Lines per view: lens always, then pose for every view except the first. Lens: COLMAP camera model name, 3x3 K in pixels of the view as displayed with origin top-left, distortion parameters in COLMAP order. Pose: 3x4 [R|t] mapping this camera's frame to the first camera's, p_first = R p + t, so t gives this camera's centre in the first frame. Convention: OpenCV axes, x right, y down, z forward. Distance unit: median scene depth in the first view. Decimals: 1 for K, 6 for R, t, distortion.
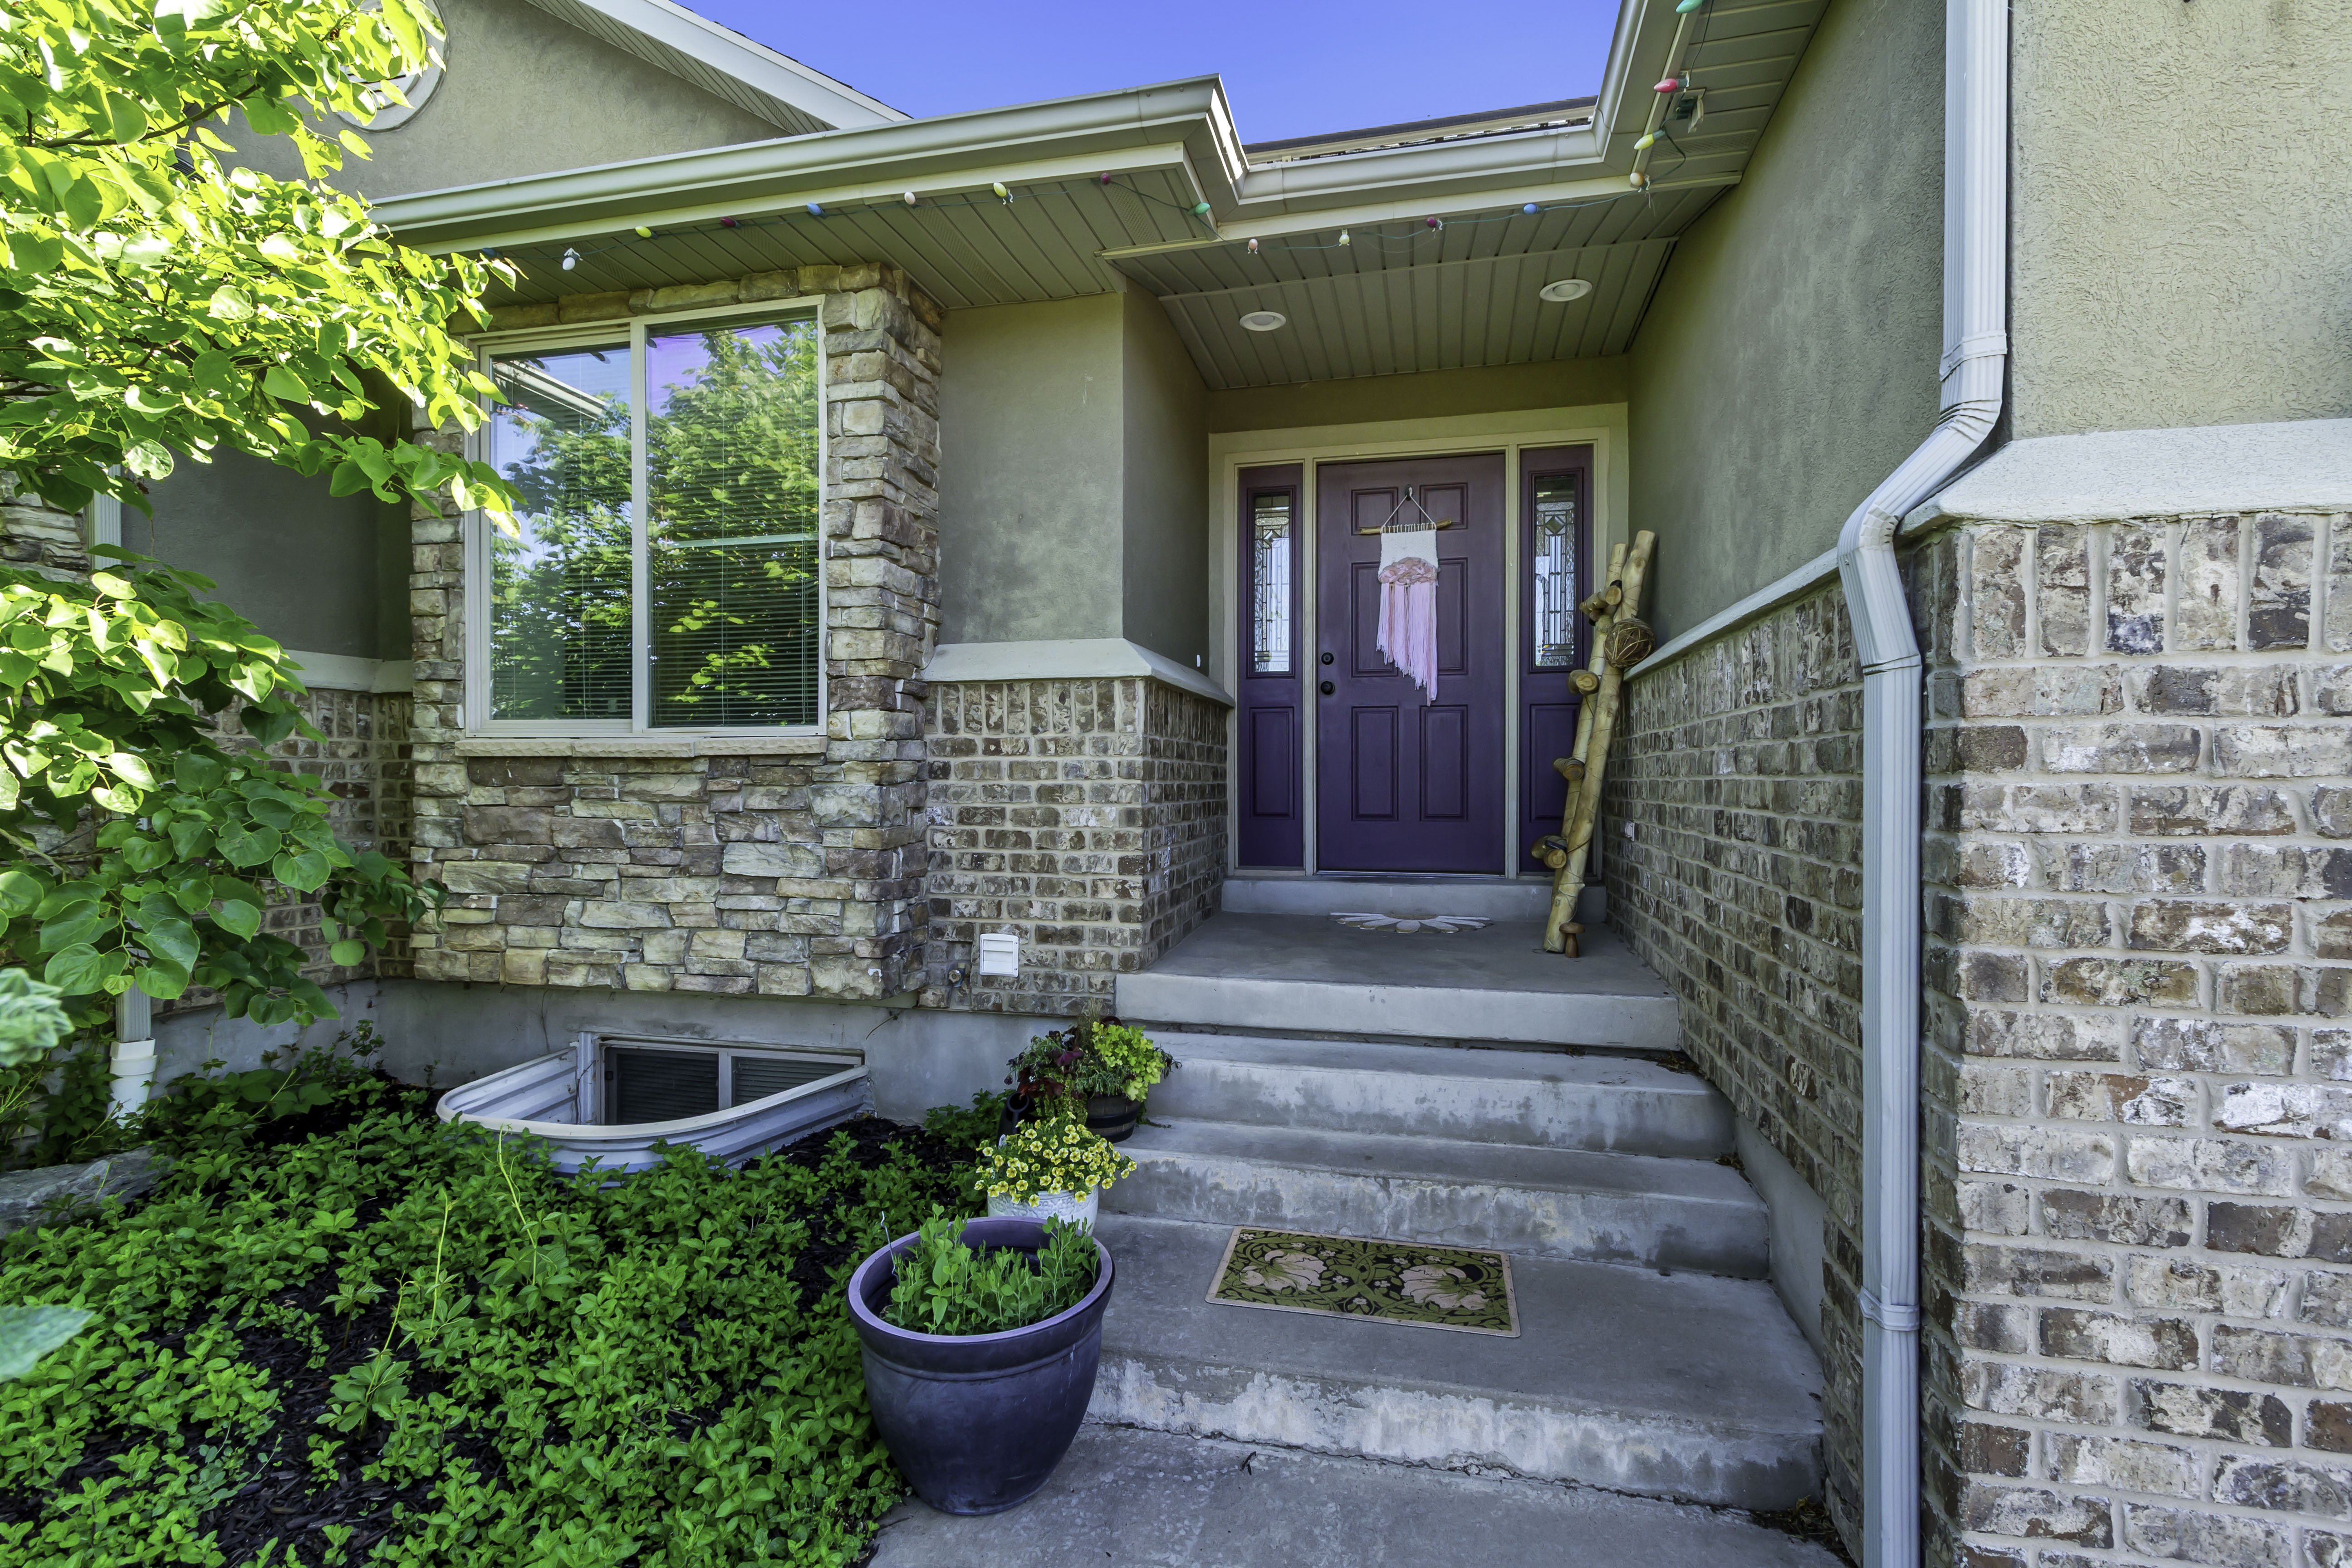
lens RADIAL K [[1095.3, 0, 1176.0], [0, 1095.3, 784.0], [0, 0, 1]] dist [0.018125, 0.000001]
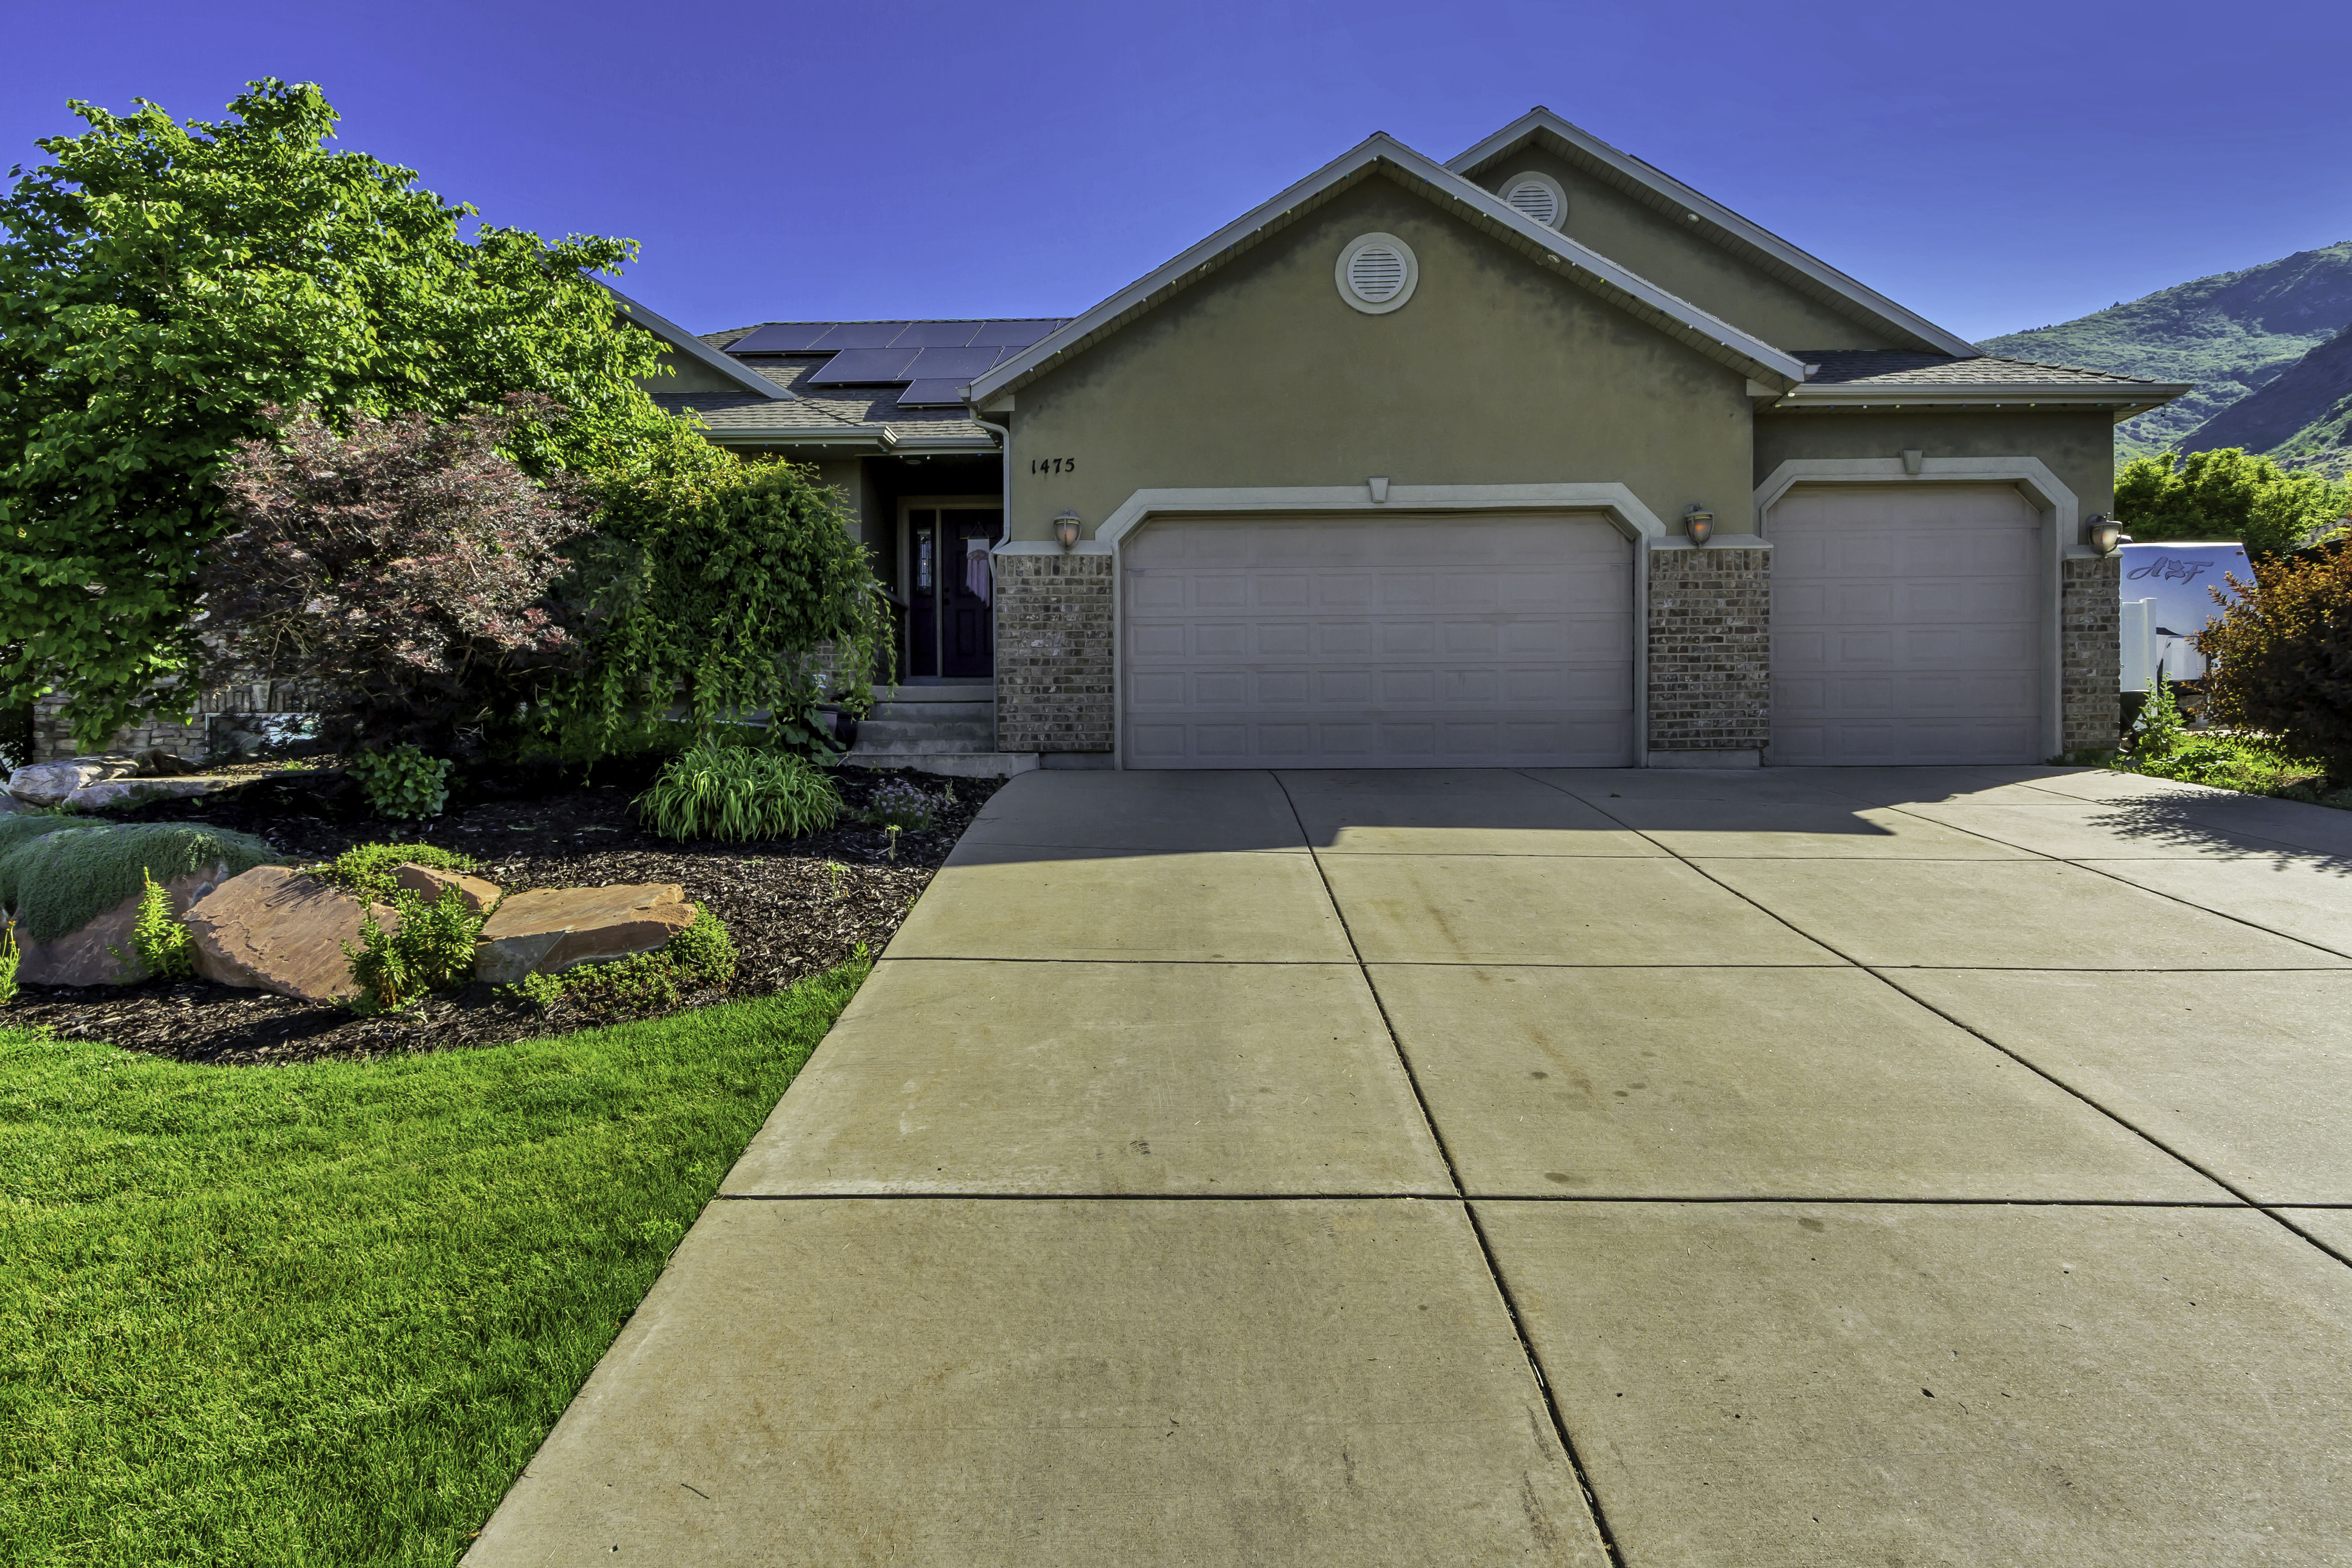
lens RADIAL K [[1227.9, 0, 1176.0], [0, 1227.9, 784.0], [0, 0, 1]] dist [-0.000347, -0.000636]
pose [[0.979335, -0.005255, 0.202178, 0.283675], [0.004312, 0.999978, 0.005104, 1.065719], [-0.202200, -0.004127, 0.979335, -6.223555]]
